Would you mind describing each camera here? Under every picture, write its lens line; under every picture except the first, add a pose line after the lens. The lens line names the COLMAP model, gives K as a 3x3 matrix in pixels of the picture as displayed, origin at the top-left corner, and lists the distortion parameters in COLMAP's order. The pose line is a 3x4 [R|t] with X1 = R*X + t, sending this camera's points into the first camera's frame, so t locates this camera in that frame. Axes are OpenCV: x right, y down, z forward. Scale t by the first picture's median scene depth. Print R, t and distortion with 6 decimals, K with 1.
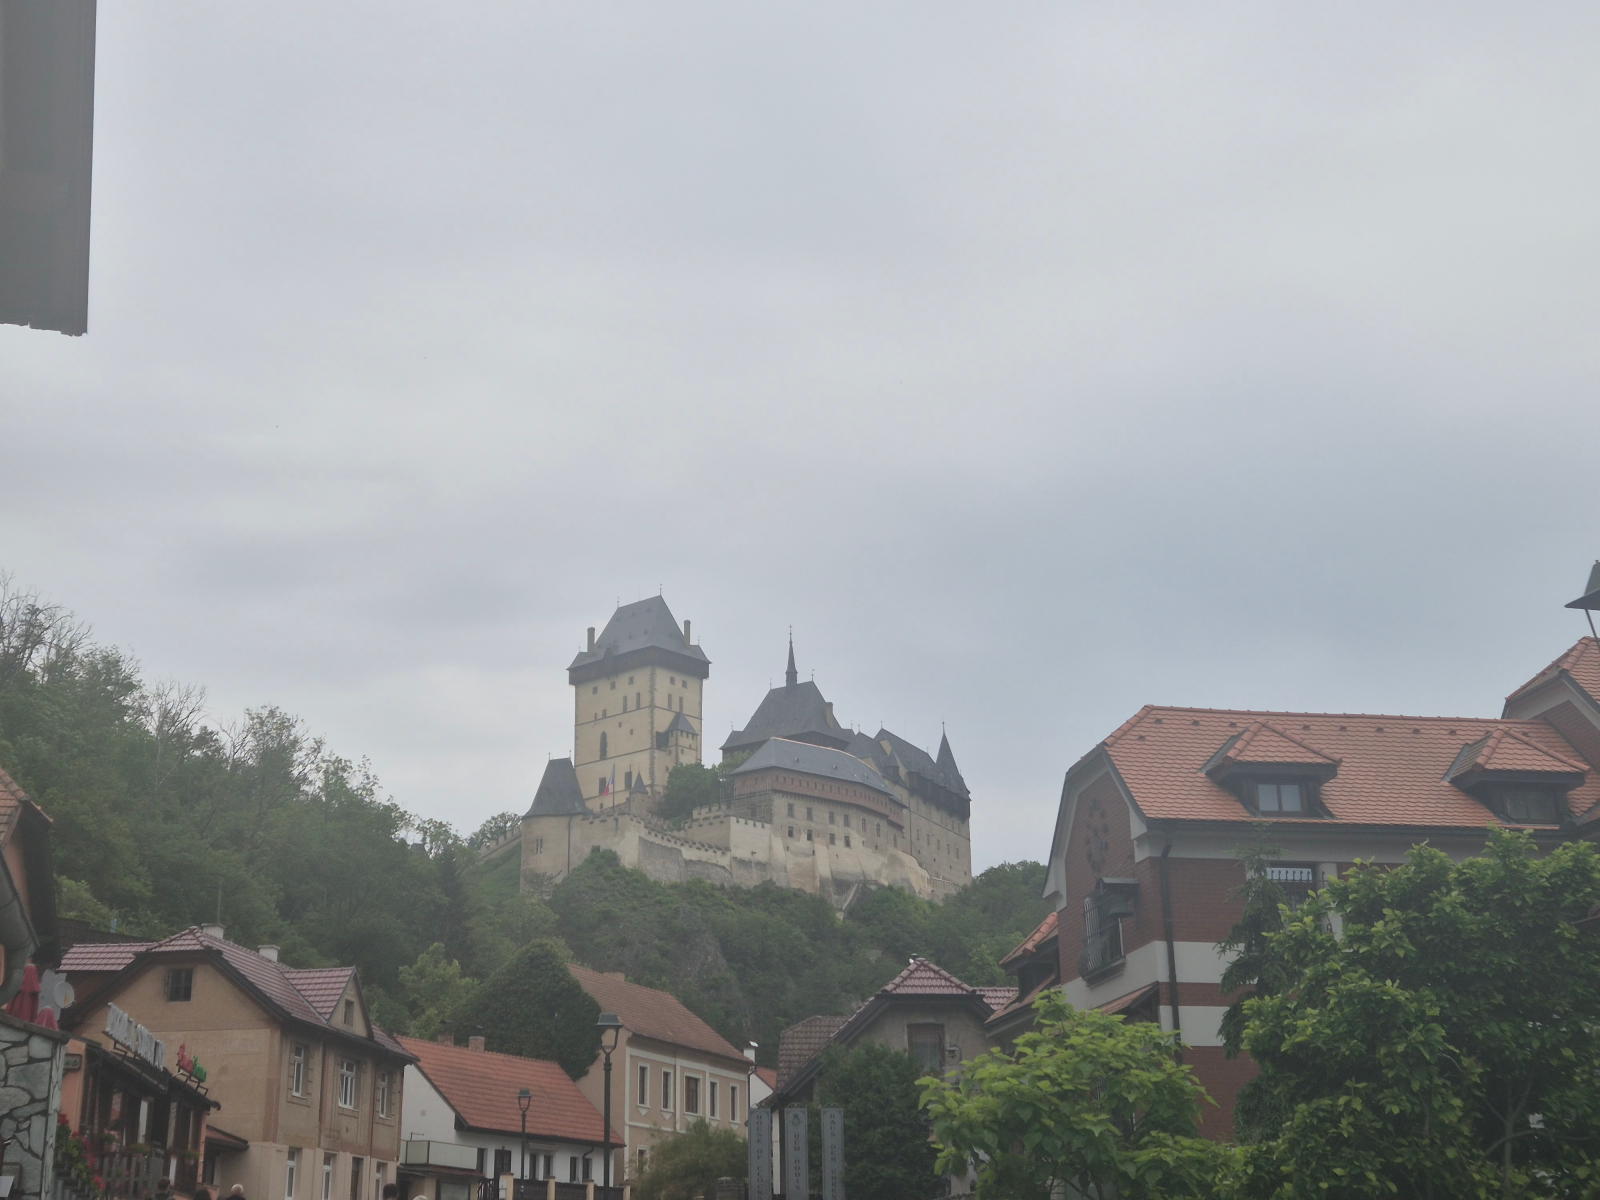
lens RADIAL K [[2081.0, 0, 762.9], [0, 2081.0, 568.1], [0, 0, 1]] dist [0.186712, -0.597138]
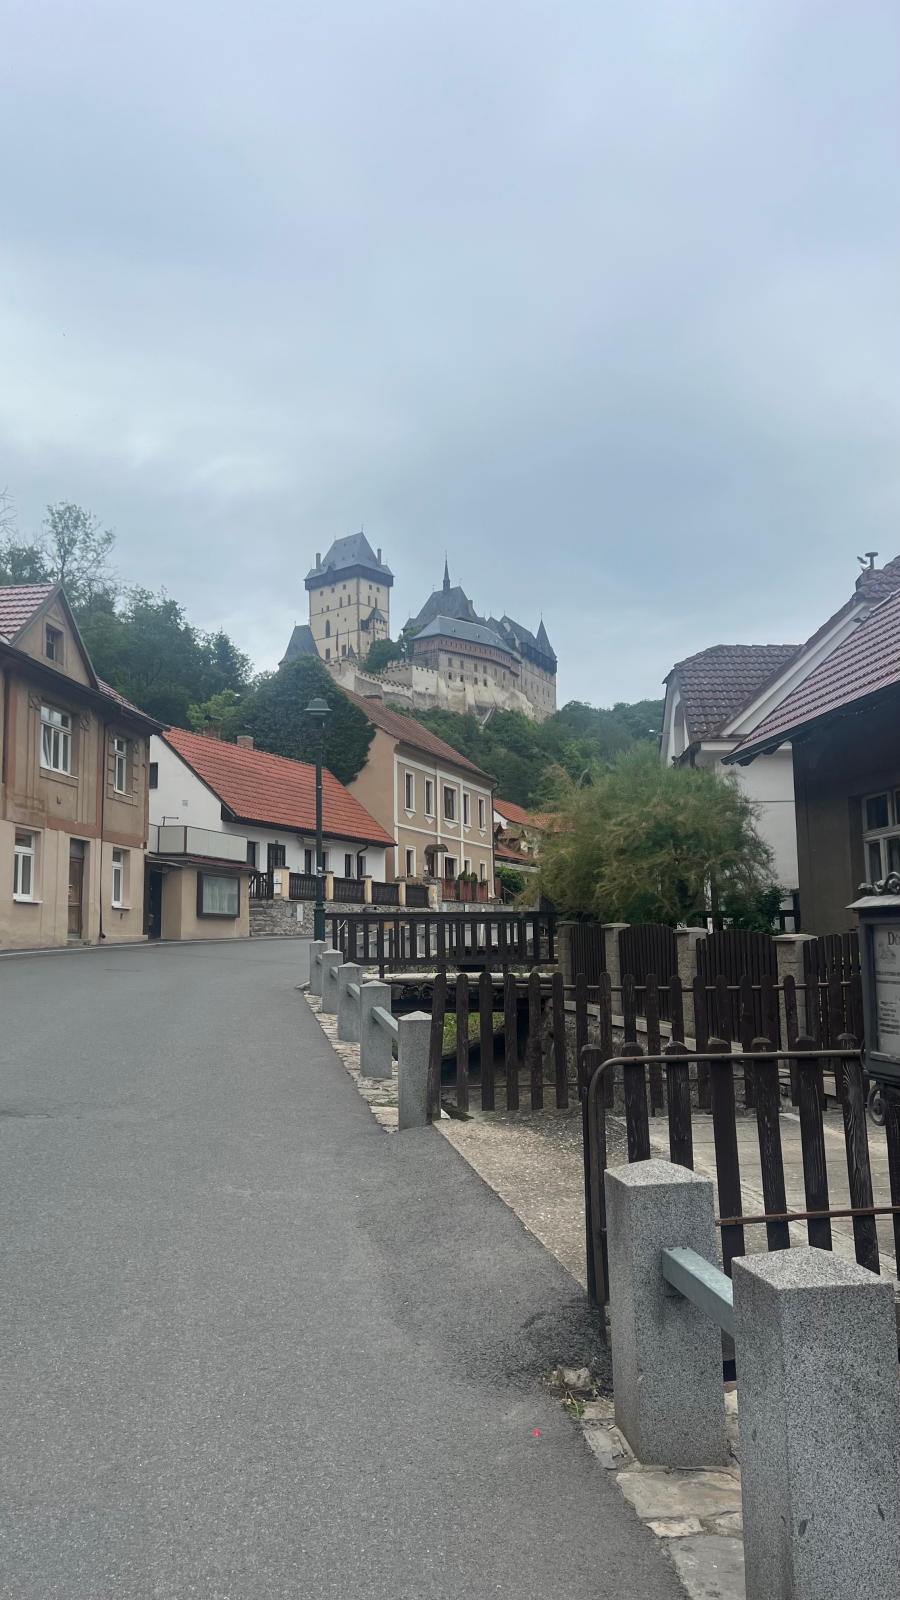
lens RADIAL K [[1170.5, 0, 446.1], [0, 1170.5, 823.6], [0, 0, 1]] dist [0.101934, -0.000234]
pose [[0.999611, 0.000093, 0.027874, -0.014264], [-0.006419, 0.973885, 0.226950, 0.033884], [-0.027125, -0.227041, 0.973507, 0.112472]]
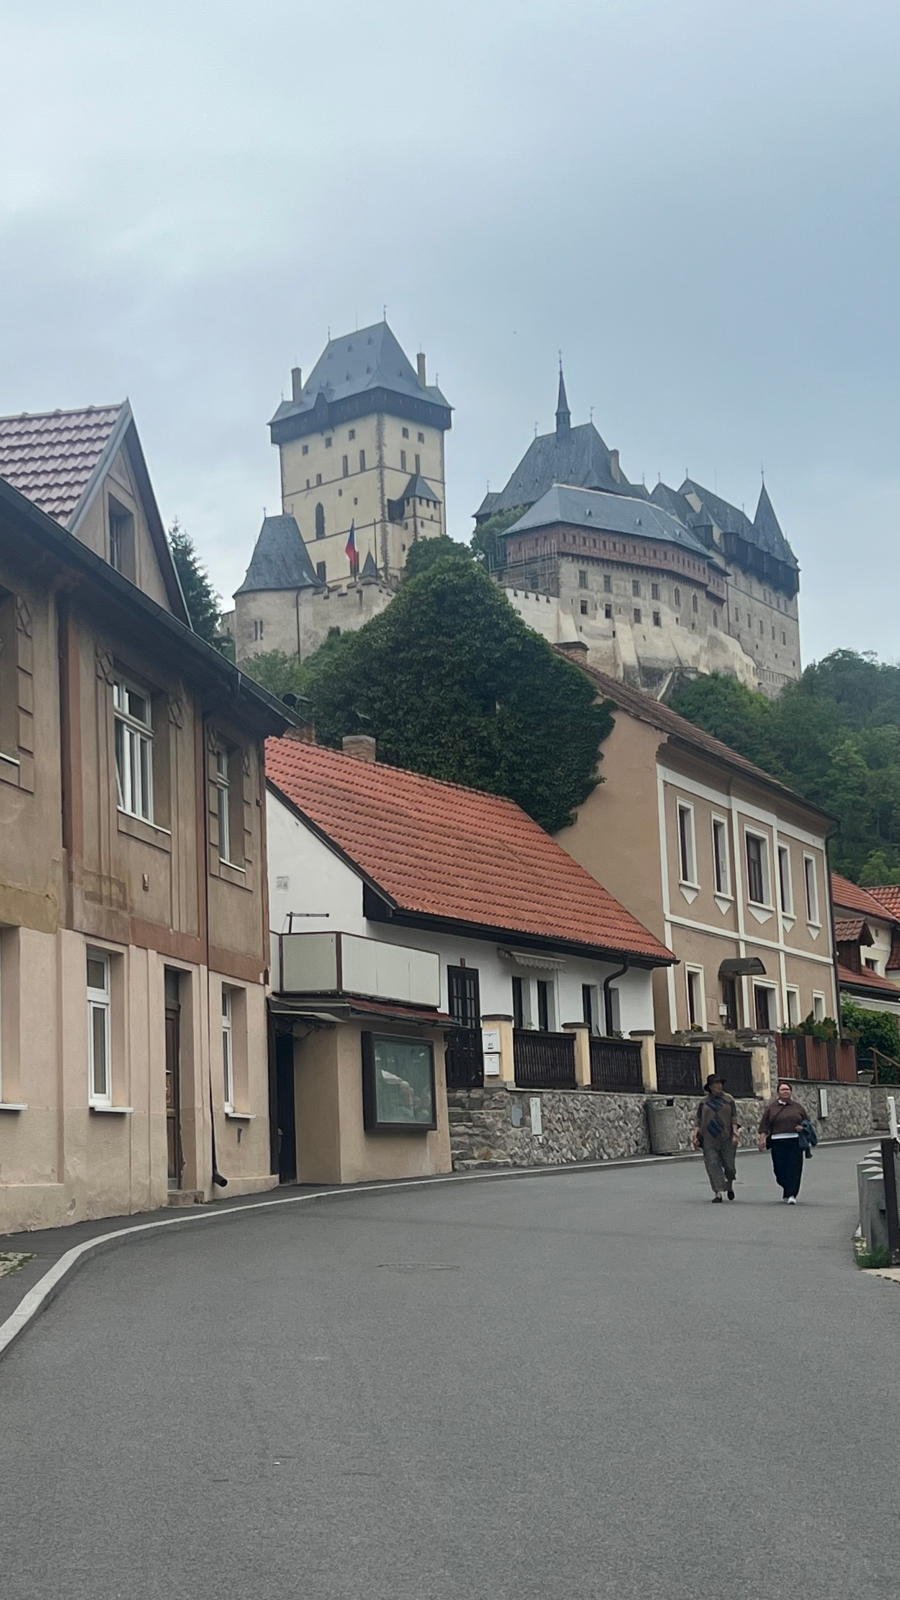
lens RADIAL K [[2419.1, 0, 421.1], [0, 2419.1, 805.2], [0, 0, 1]] dist [0.192122, -0.122807]
pose [[0.999264, -0.030249, -0.023604, -0.027082], [0.034035, 0.982838, 0.181305, 0.035035], [0.017714, -0.181975, 0.983144, 0.118387]]
